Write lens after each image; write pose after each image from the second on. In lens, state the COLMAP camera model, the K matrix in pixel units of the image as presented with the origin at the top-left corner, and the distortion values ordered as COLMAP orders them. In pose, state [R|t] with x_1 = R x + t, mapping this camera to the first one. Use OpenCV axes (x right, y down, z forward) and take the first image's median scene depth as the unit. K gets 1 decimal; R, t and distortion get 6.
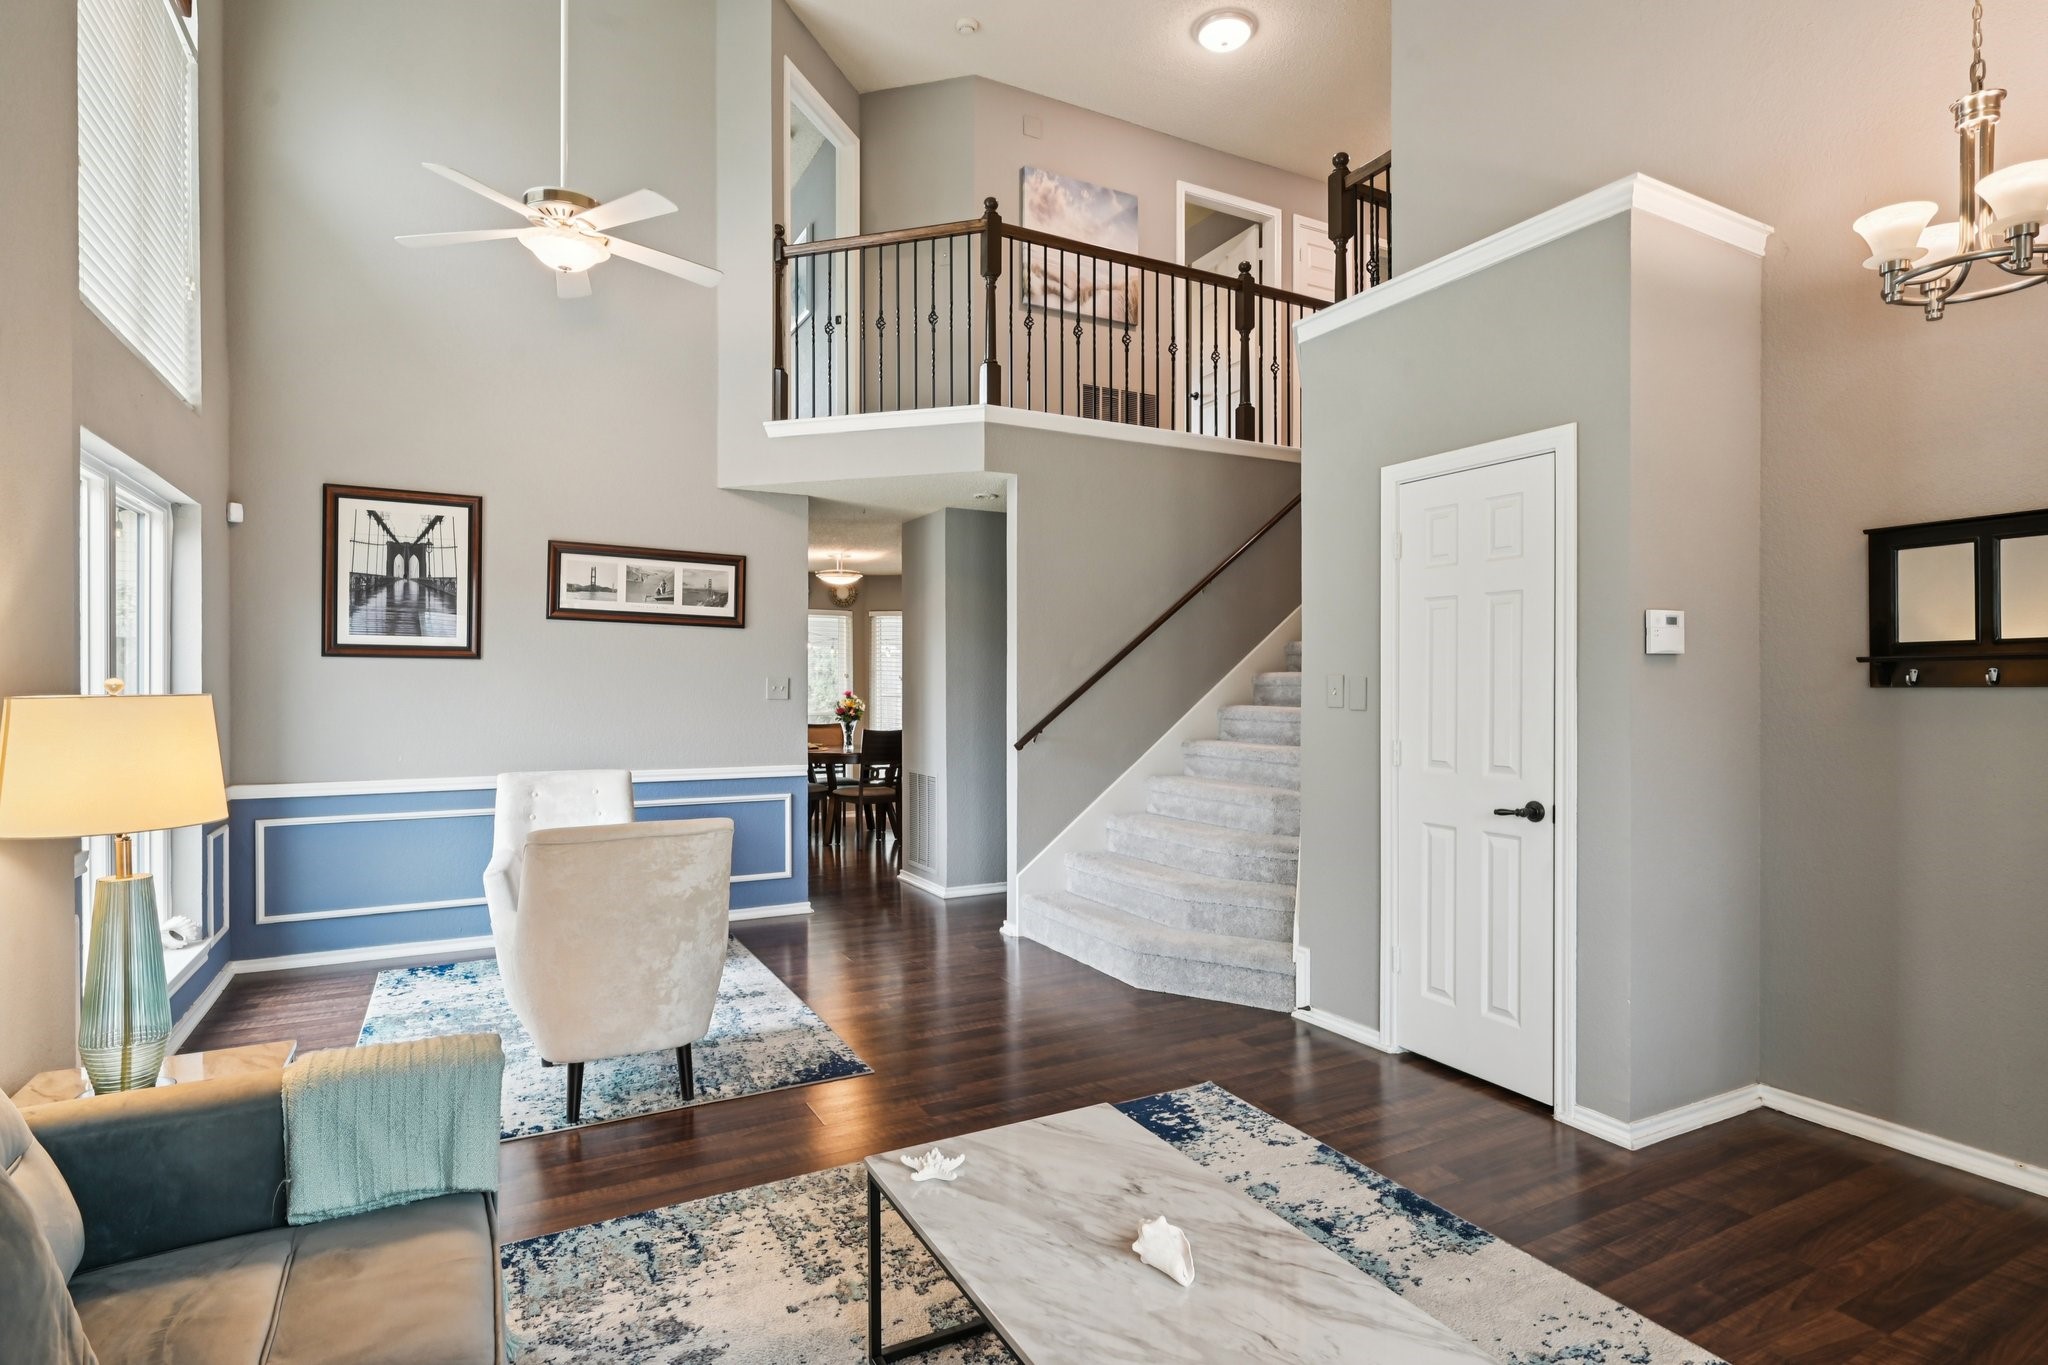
lens RADIAL K [[1046.1, 0, 1029.6], [0, 1046.1, 687.2], [0, 0, 1]] dist [-0.004179, 0.000860]
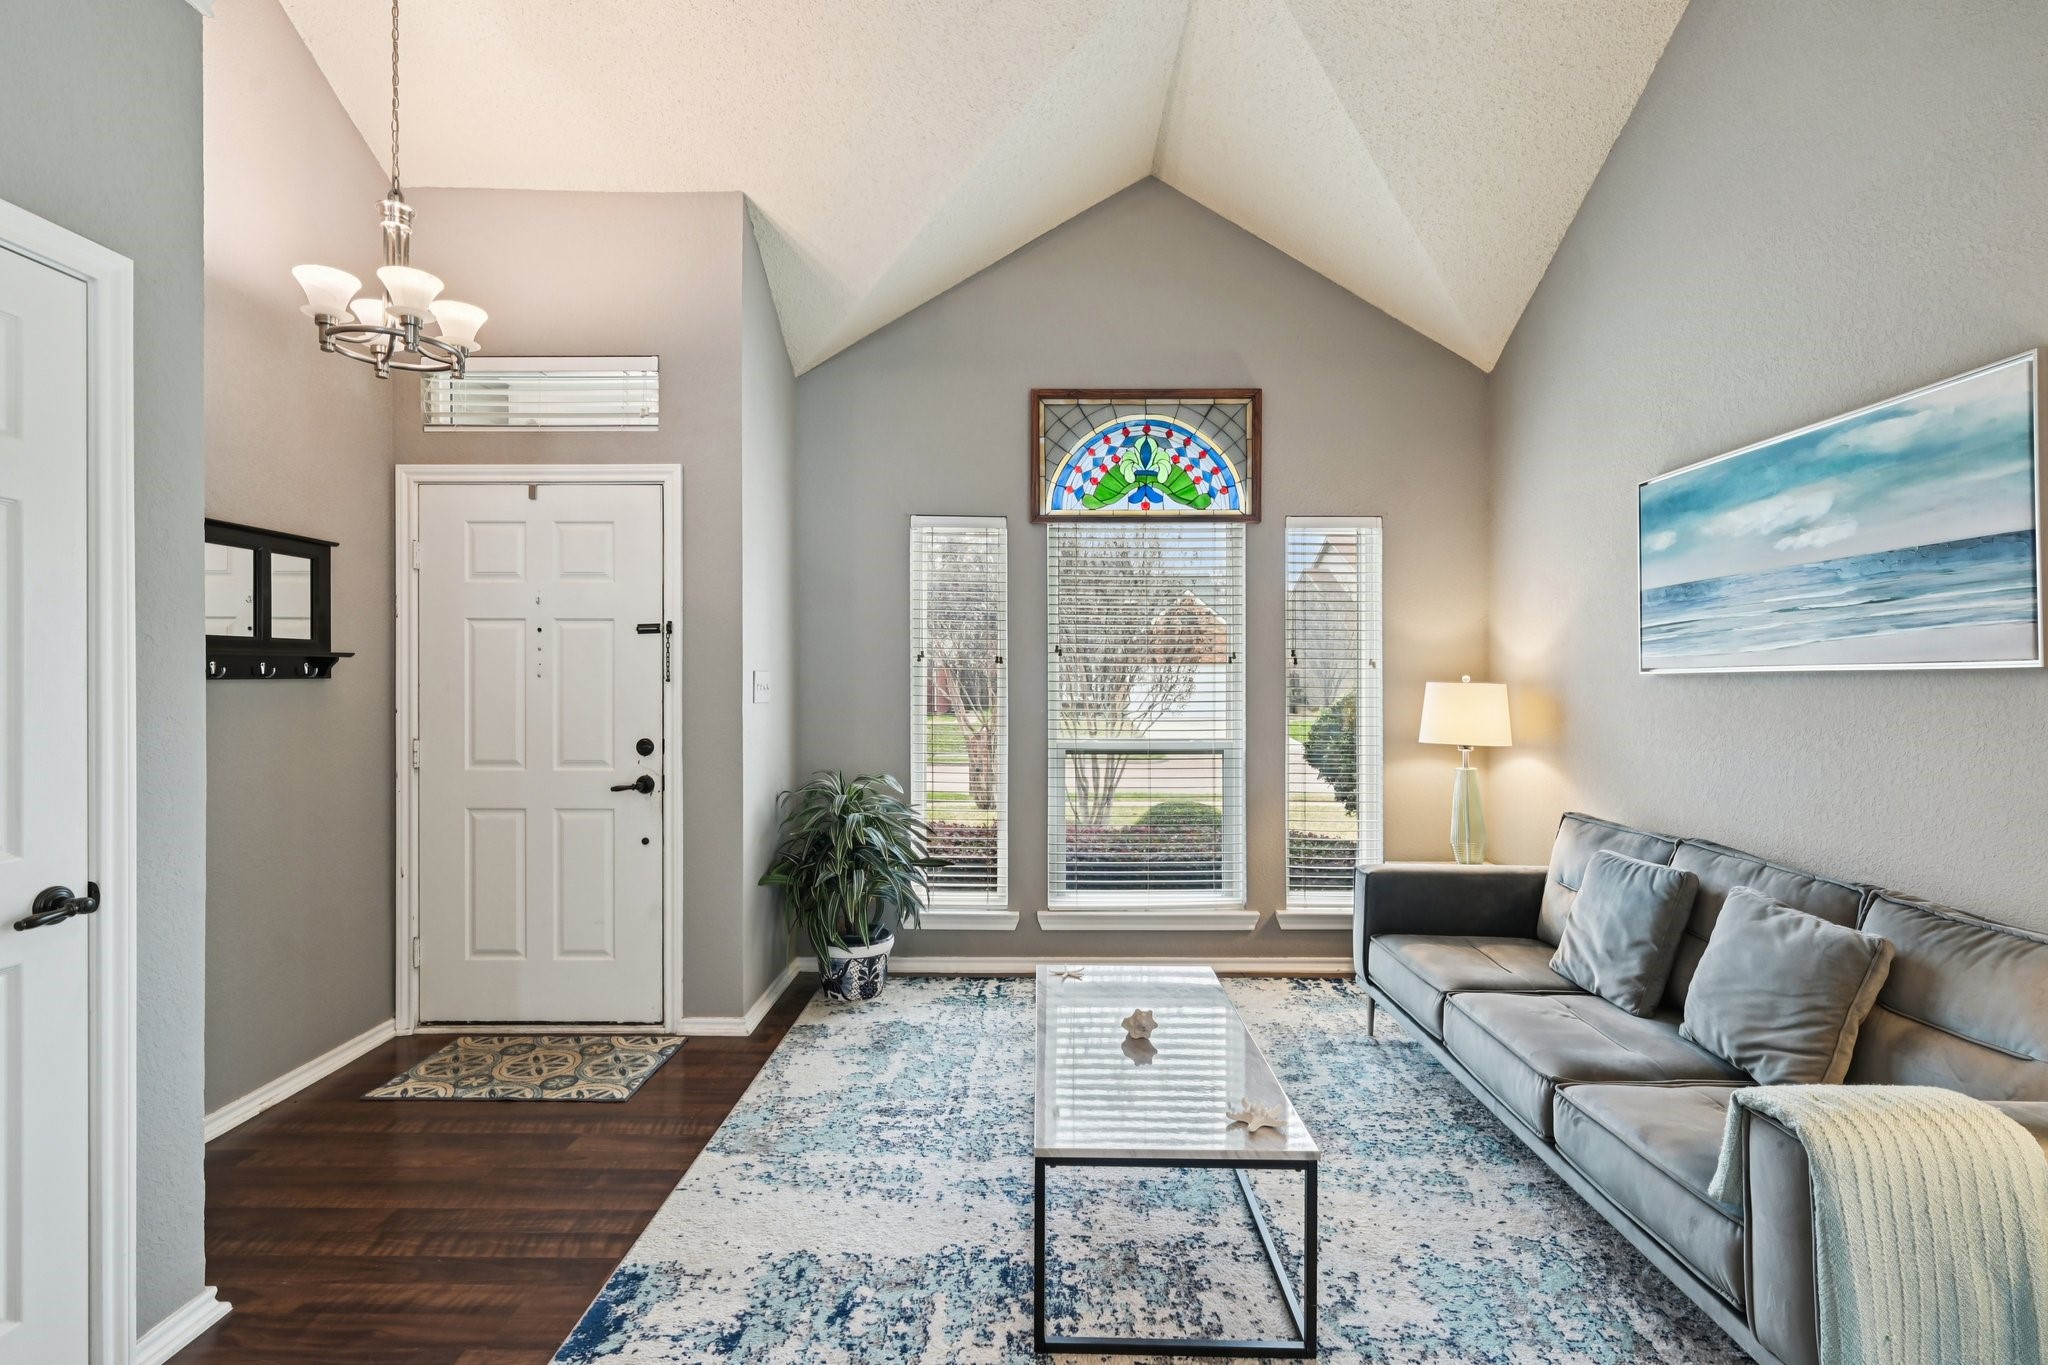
lens RADIAL K [[936.5, 0, 1026.2], [0, 936.5, 676.7], [0, 0, 1]] dist [-0.000459, -0.000083]
pose [[-0.876161, 0.000133, 0.482019, -0.134269], [-0.000680, 0.999999, -0.001512, -0.001234], [-0.482019, -0.001652, -0.876159, 0.753121]]
